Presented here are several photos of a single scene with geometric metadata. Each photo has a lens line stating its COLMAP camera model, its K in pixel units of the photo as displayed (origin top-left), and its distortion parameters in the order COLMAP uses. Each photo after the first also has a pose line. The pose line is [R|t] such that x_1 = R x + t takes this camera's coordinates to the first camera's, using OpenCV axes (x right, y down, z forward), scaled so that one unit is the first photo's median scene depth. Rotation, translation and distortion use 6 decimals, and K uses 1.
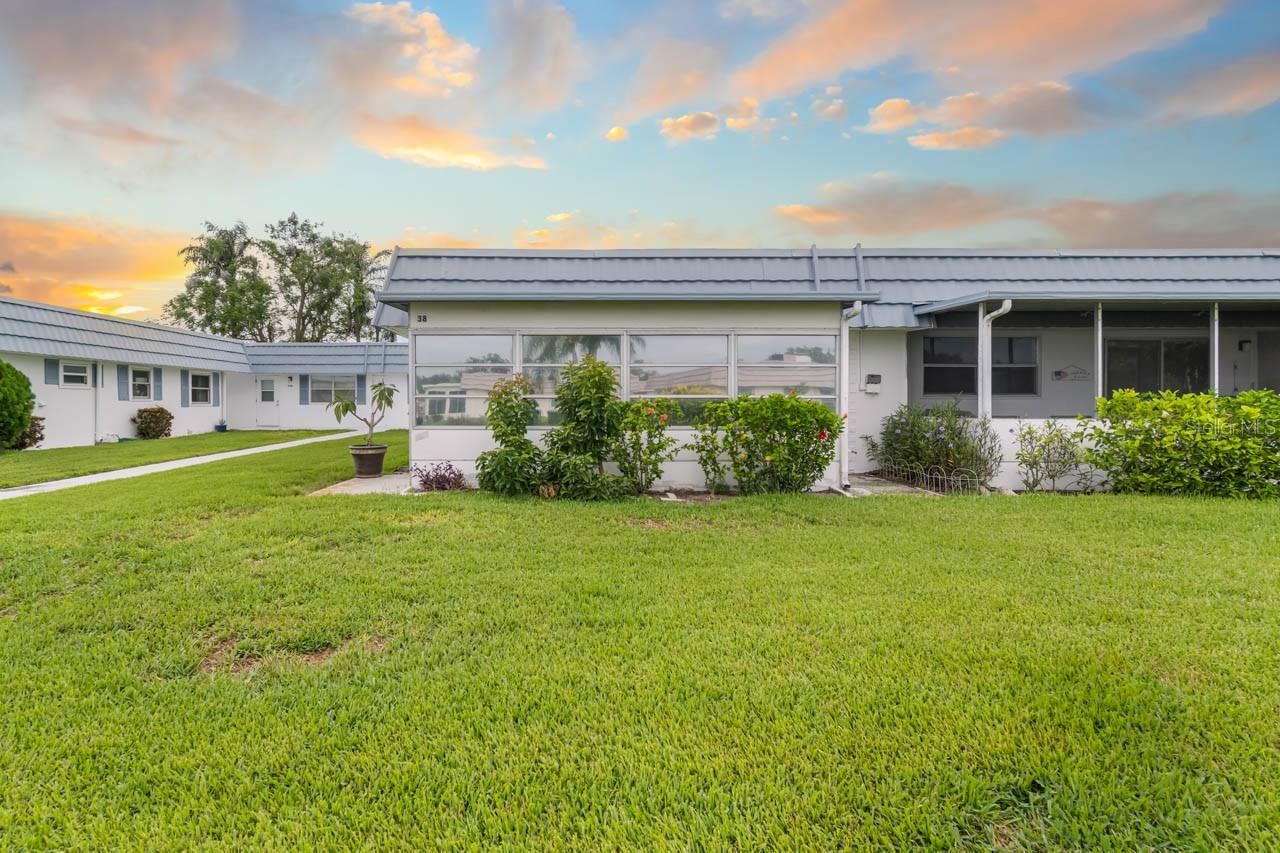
lens RADIAL K [[596.5, 0, 620.0], [0, 596.5, 386.1], [0, 0, 1]] dist [0.005245, -0.000377]
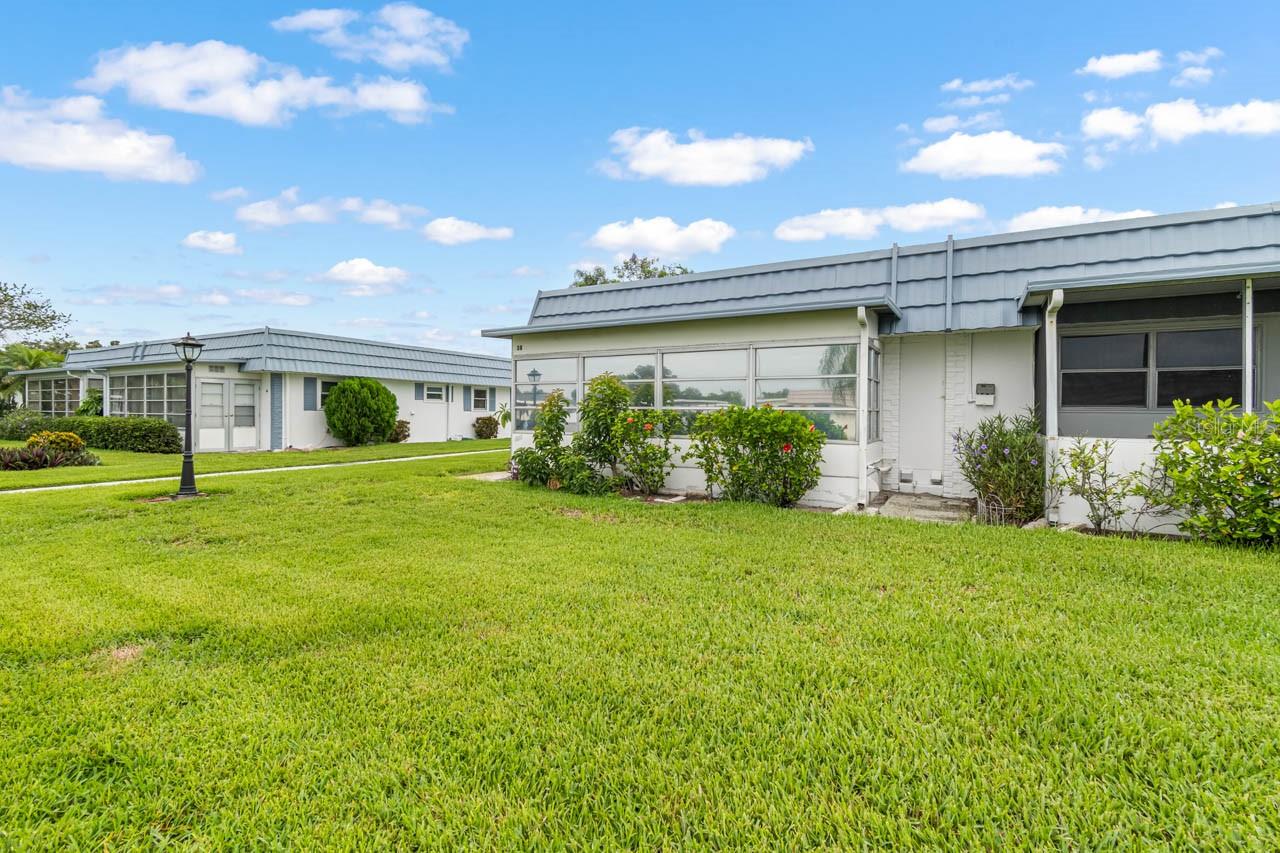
lens RADIAL K [[596.5, 0, 650.9], [0, 596.5, 396.1], [0, 0, 1]] dist [0.005245, -0.000377]
pose [[0.860477, -0.007554, -0.509433, 0.363178], [0.004326, 0.999962, -0.007521, 0.001721], [0.509471, 0.004268, 0.860477, 0.016632]]
